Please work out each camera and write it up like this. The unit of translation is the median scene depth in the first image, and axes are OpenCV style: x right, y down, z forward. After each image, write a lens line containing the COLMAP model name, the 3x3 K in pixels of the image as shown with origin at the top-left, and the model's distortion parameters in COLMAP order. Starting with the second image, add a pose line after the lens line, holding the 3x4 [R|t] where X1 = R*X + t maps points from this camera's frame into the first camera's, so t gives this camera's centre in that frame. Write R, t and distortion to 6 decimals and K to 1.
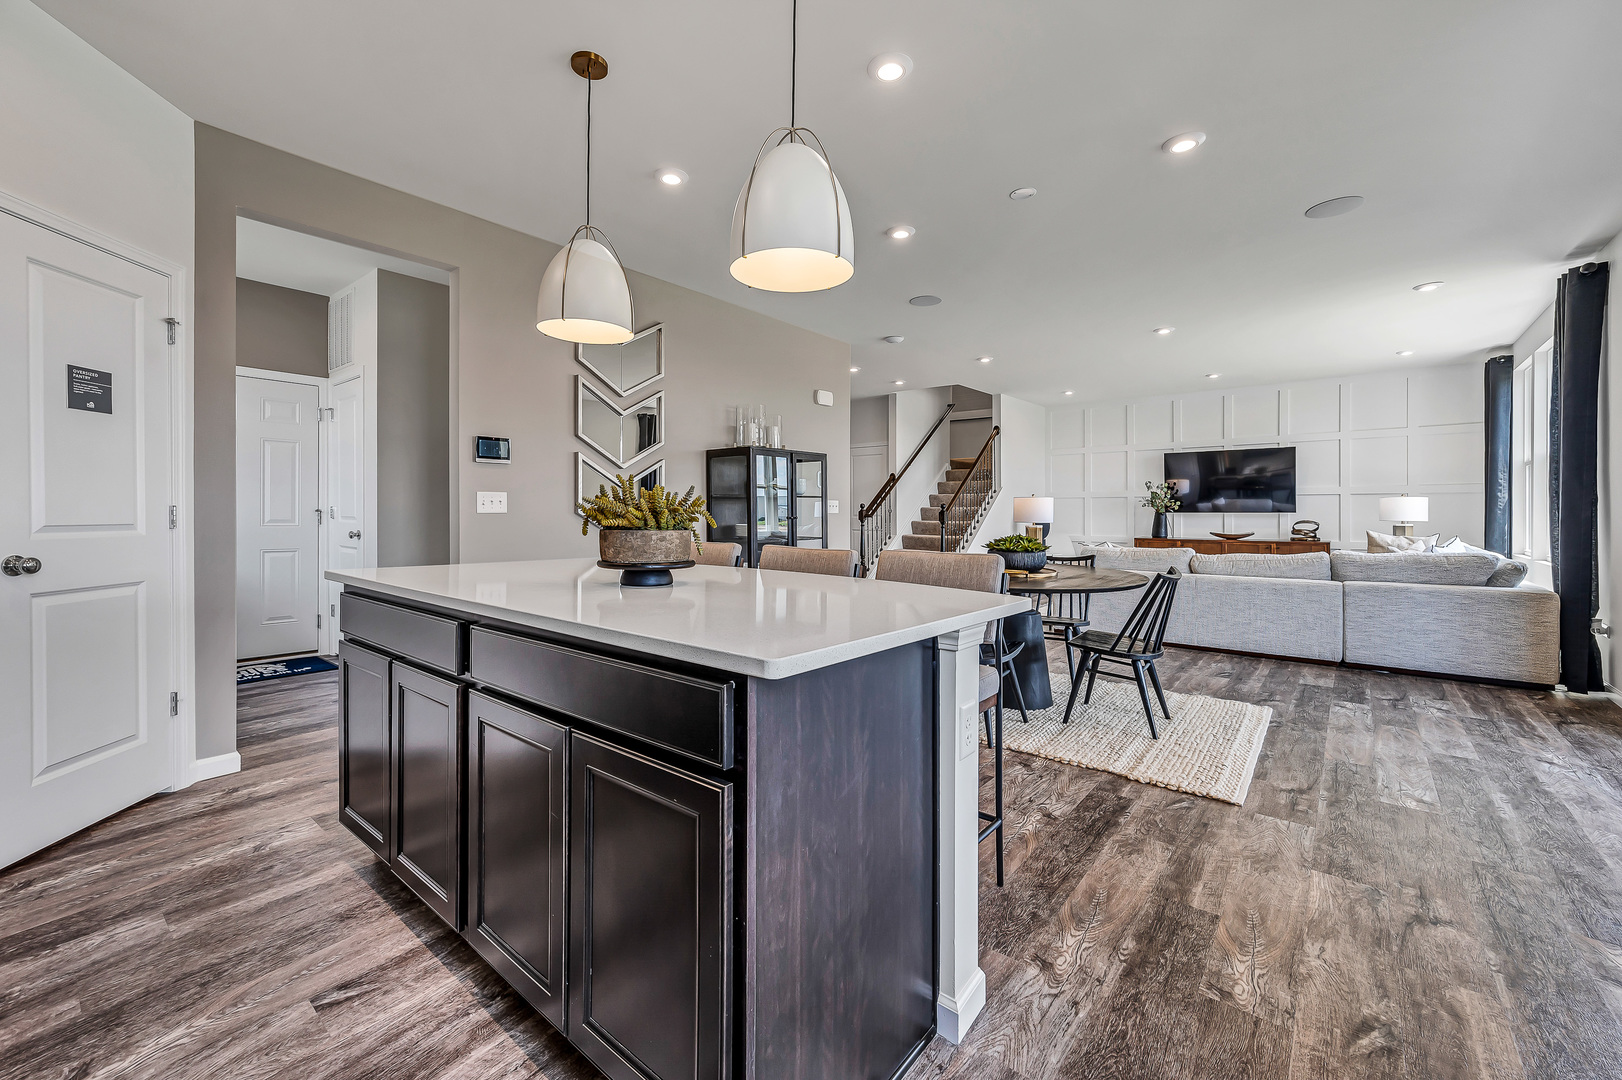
lens RADIAL K [[653.8, 0, 812.9], [0, 653.8, 509.2], [0, 0, 1]] dist [0.015209, 0.000039]
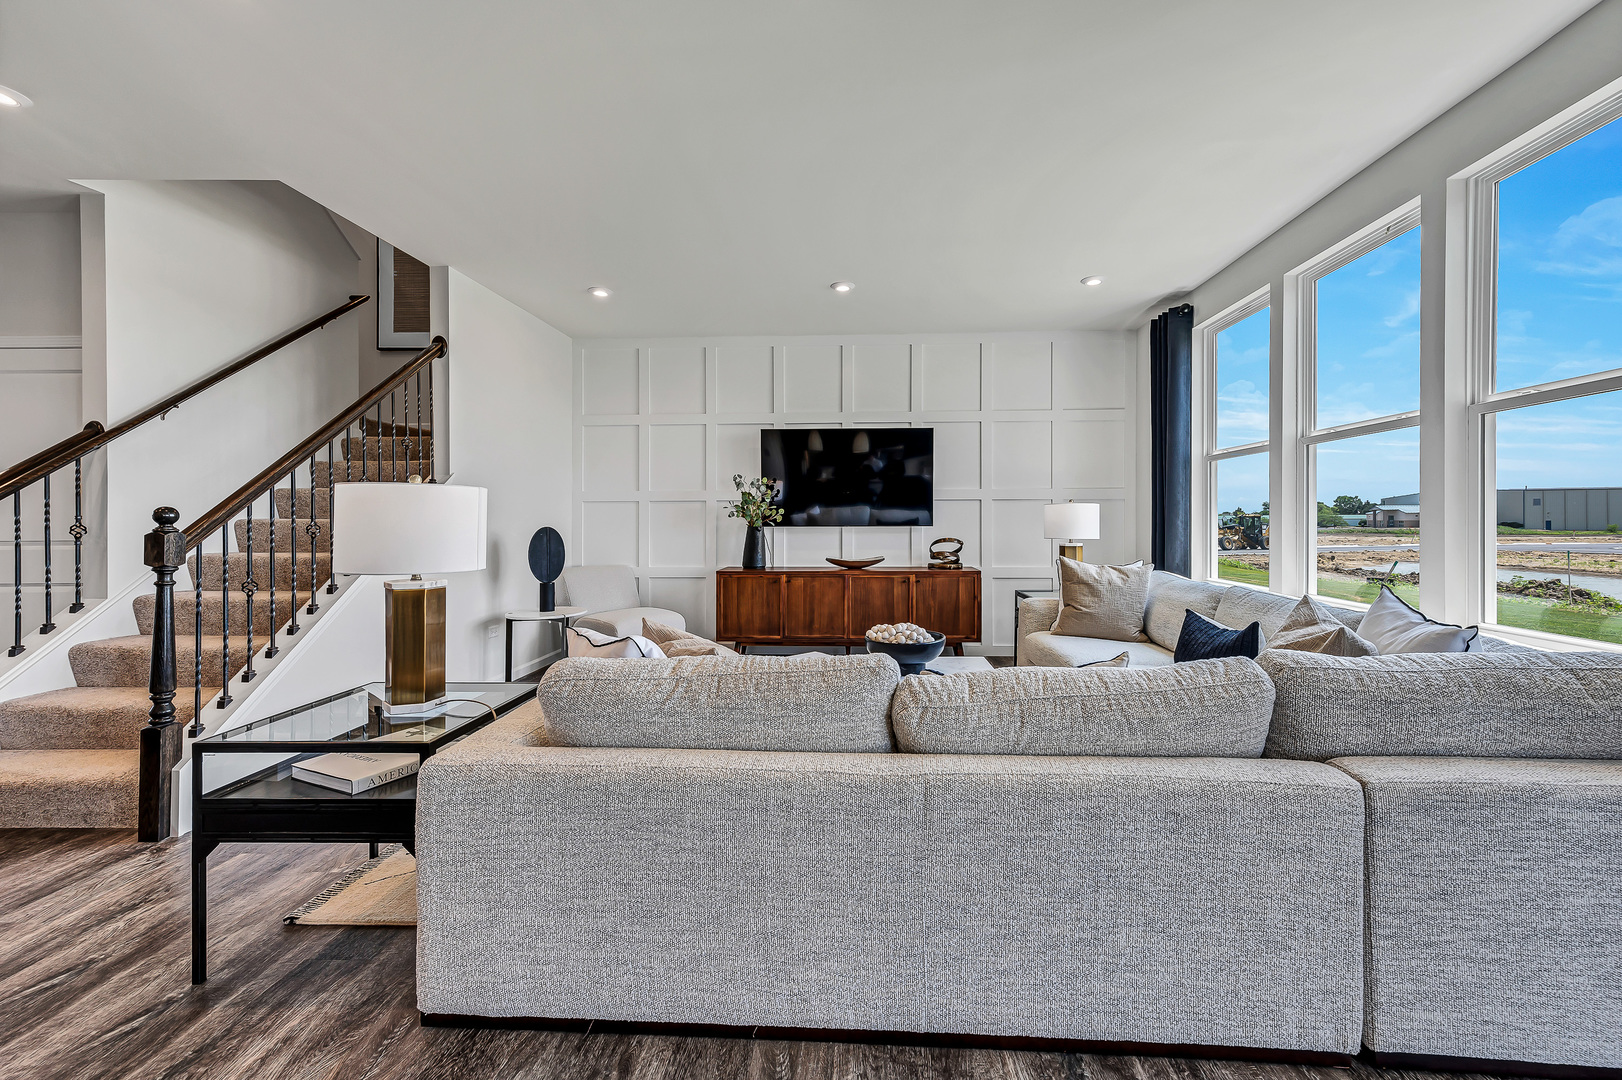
lens RADIAL K [[653.8, 0, 812.9], [0, 653.8, 509.2], [0, 0, 1]] dist [0.015209, 0.000039]
pose [[0.824295, 0.008805, 0.566091, 0.238166], [0.000853, 0.999859, -0.016795, -0.000972], [-0.566159, 0.014327, 0.824171, 0.486515]]
